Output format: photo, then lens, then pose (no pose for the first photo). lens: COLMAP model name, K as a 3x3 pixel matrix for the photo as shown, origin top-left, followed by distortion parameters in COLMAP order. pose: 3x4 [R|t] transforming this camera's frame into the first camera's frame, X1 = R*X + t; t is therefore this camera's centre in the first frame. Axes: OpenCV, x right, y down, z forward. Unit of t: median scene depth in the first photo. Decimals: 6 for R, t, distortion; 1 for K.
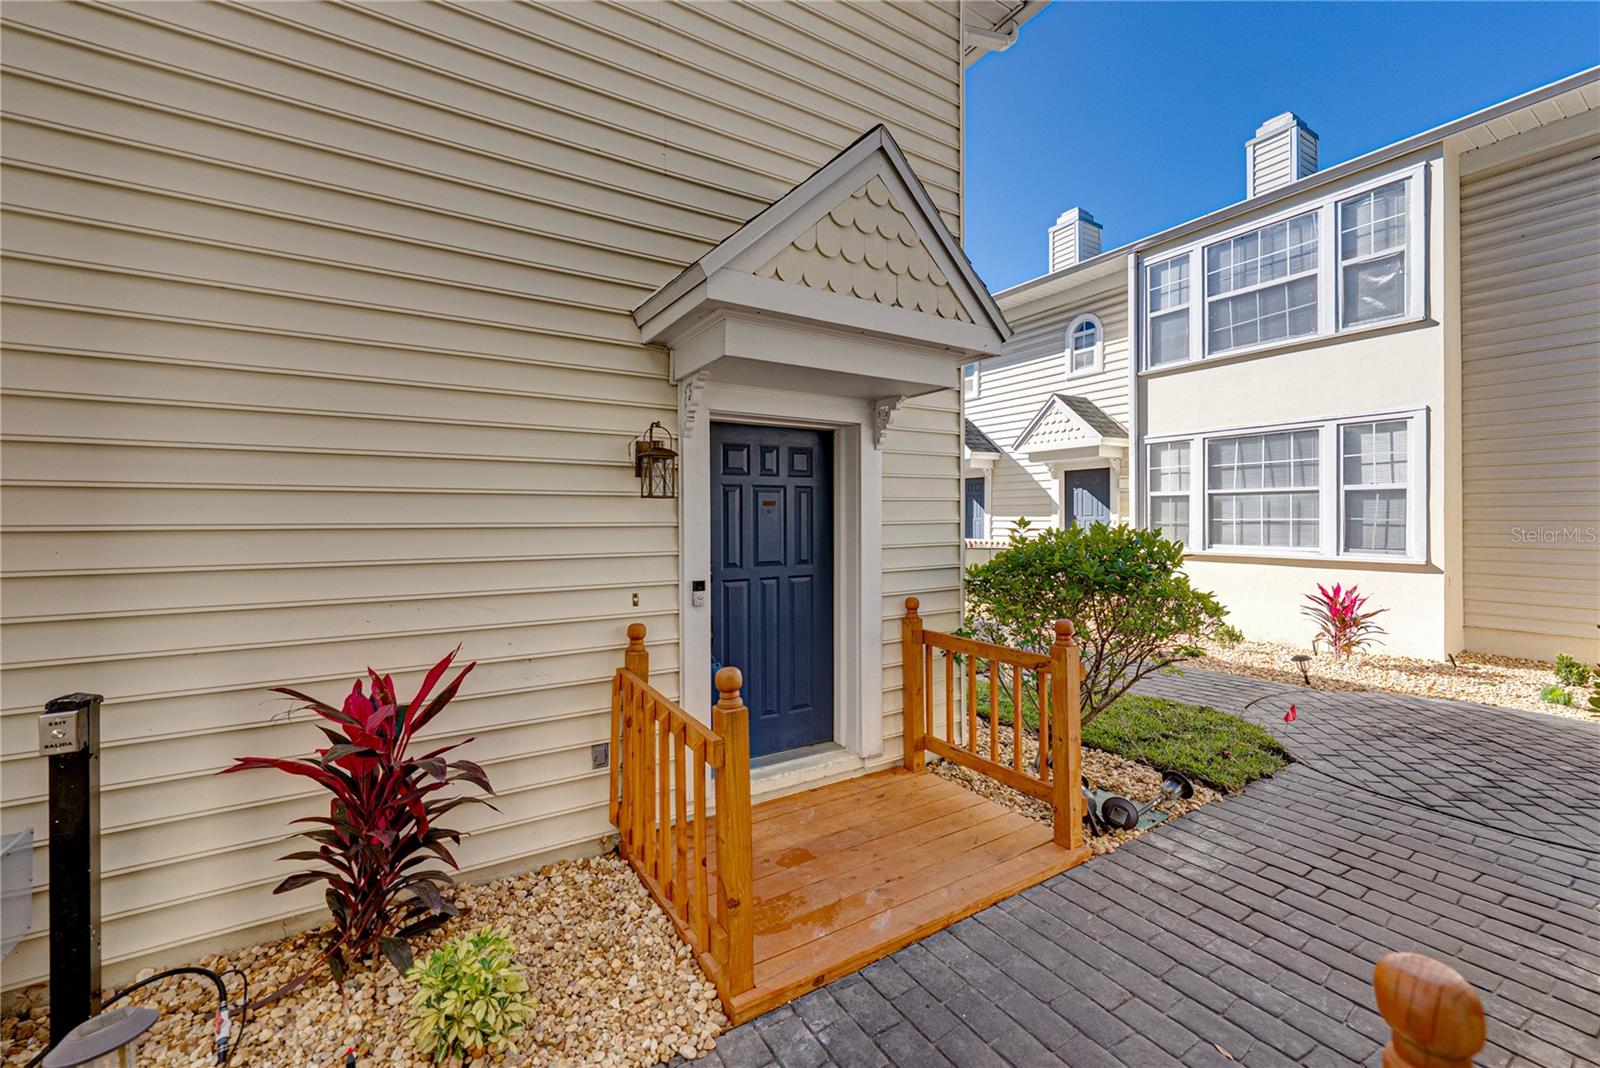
lens RADIAL K [[633.6, 0, 751.1], [0, 633.6, 521.0], [0, 0, 1]] dist [0.001402, -0.000001]
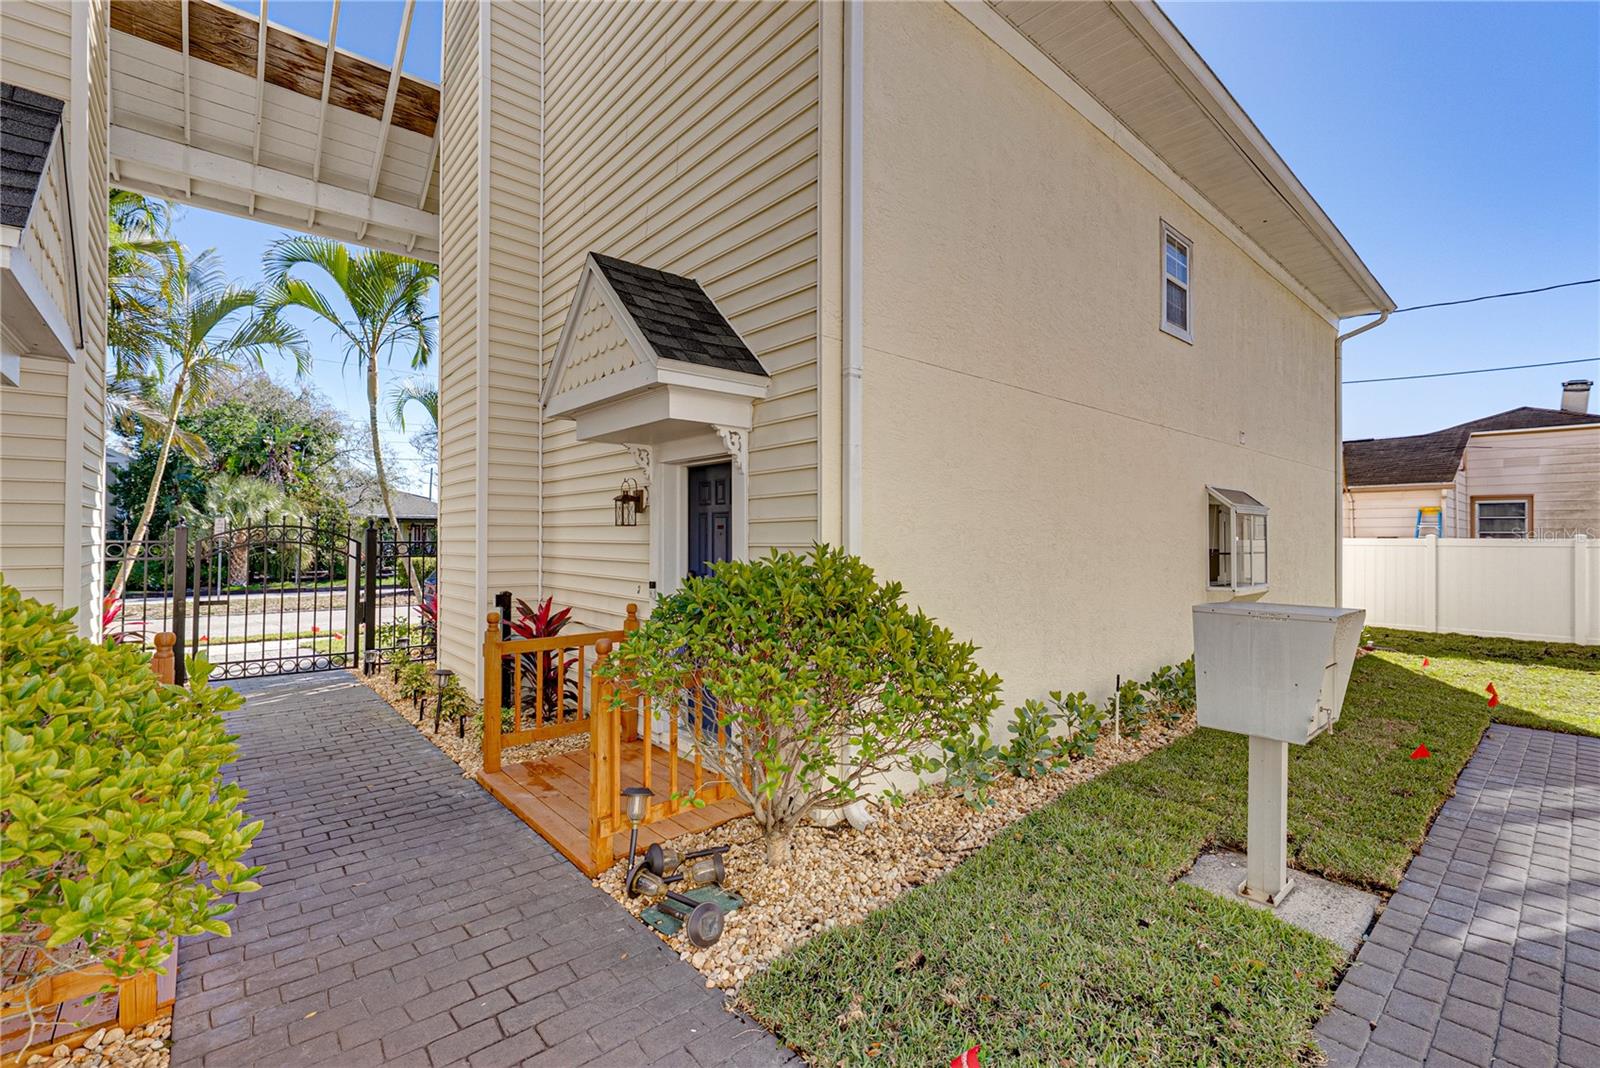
lens RADIAL K [[685.9, 0, 809.2], [0, 685.9, 531.5], [0, 0, 1]] dist [0.000223, -0.000345]
pose [[0.208247, -0.001155, -0.978076, 1.630196], [-0.006914, 0.999973, -0.002653, -0.020326], [0.978052, 0.007315, 0.208233, 1.073509]]
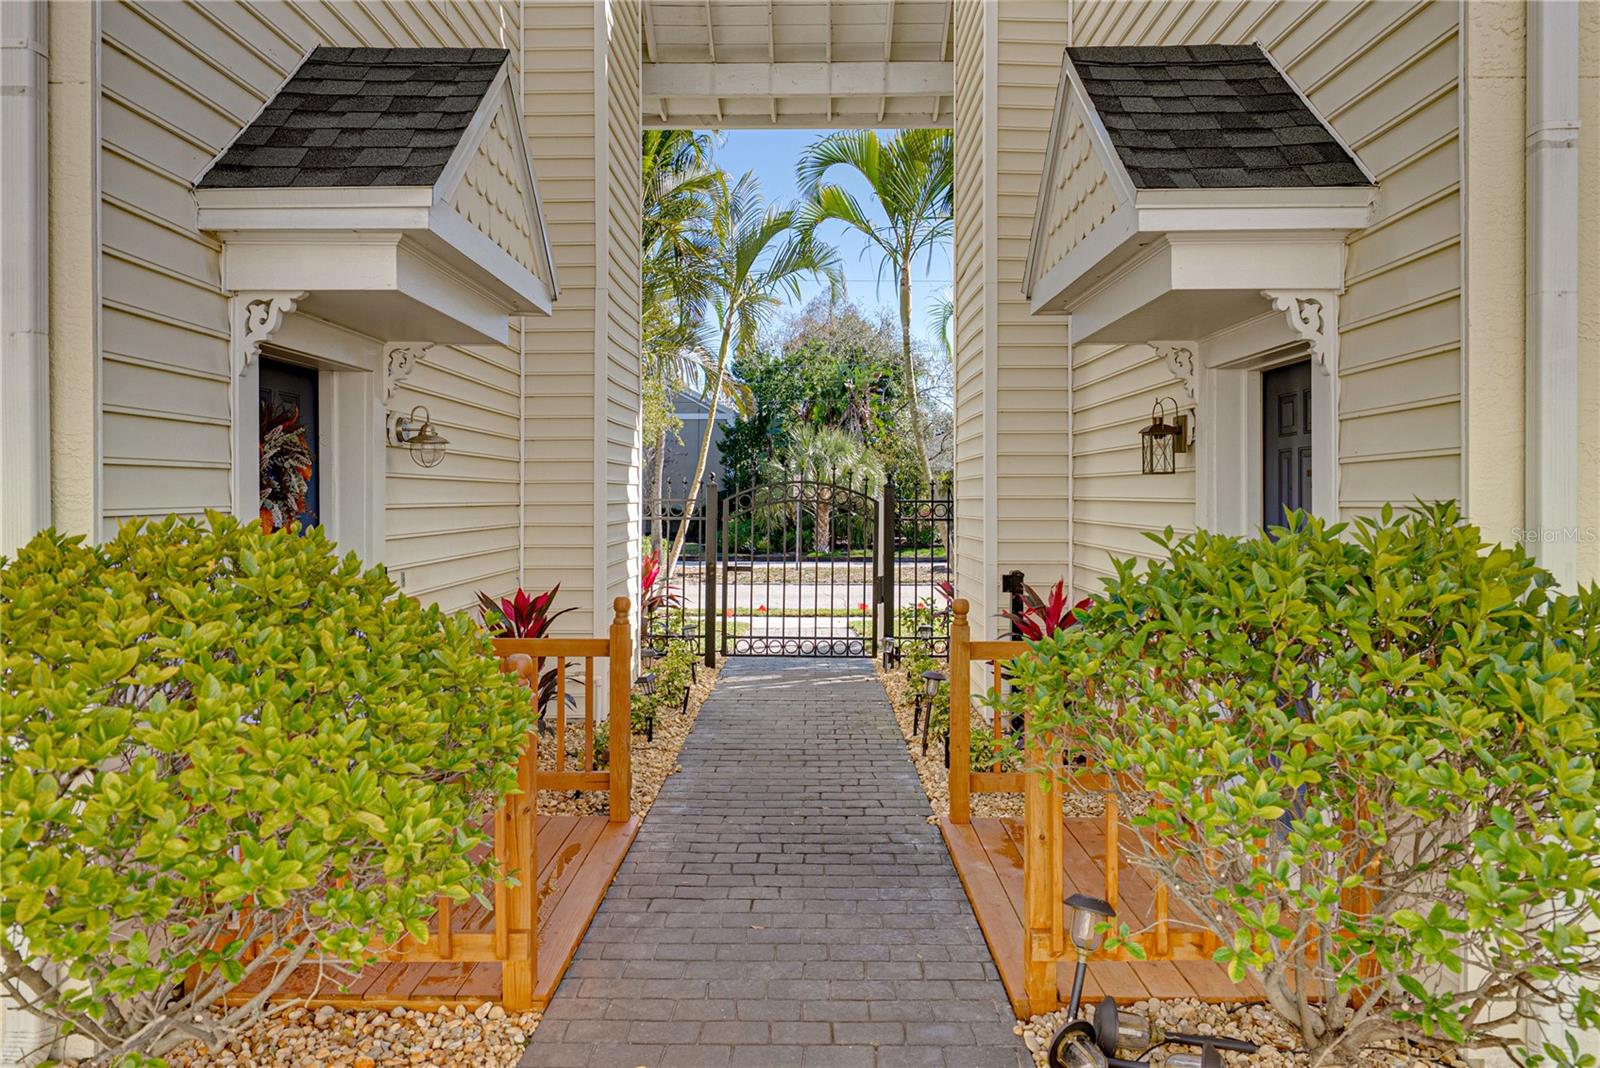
lens RADIAL K [[1016.2, 0, 799.9], [0, 1016.2, 498.8], [0, 0, 1]] dist [0.000447, 0.004951]
pose [[-0.491503, 0.009833, -0.870820, 1.508134], [0.000923, 0.999942, 0.010770, -0.014693], [0.870875, 0.004490, -0.491483, 1.277069]]
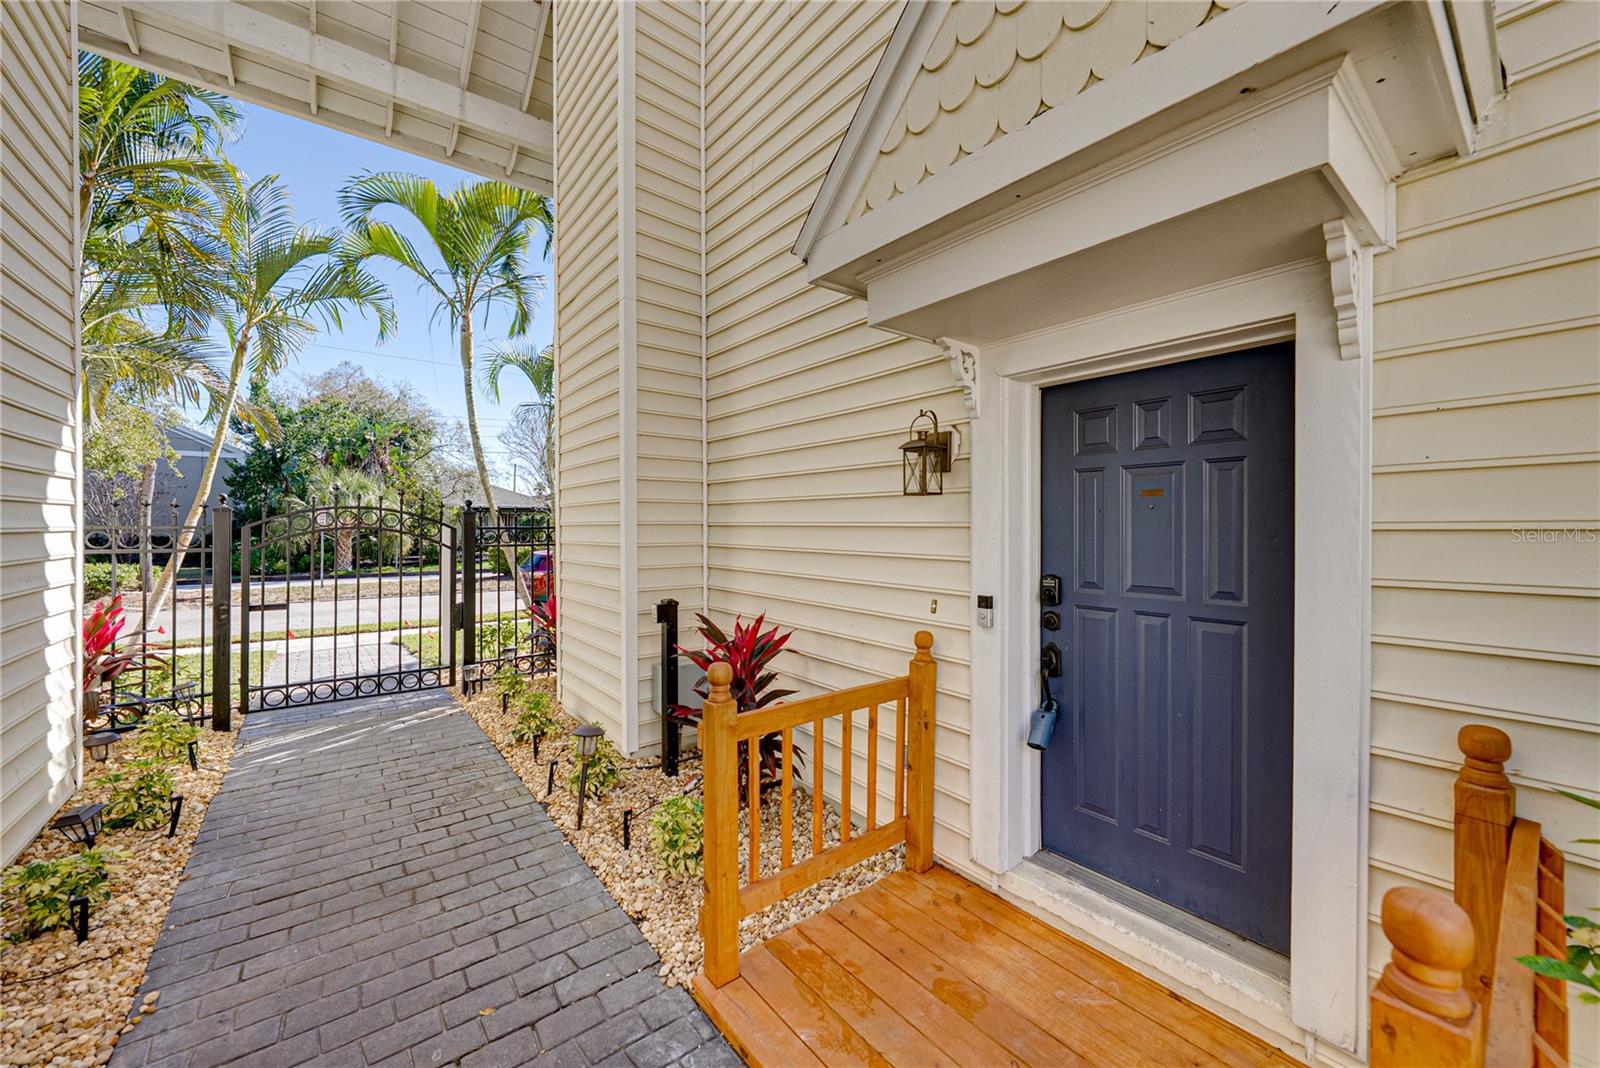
lens RADIAL K [[624.0, 0, 837.8], [0, 624.0, 530.5], [0, 0, 1]] dist [-0.002323, 0.000966]
pose [[0.181344, 0.016071, -0.983288, 0.679592], [-0.004050, 0.999870, 0.015595, 0.001144], [0.983411, 0.001154, 0.181385, 0.698975]]
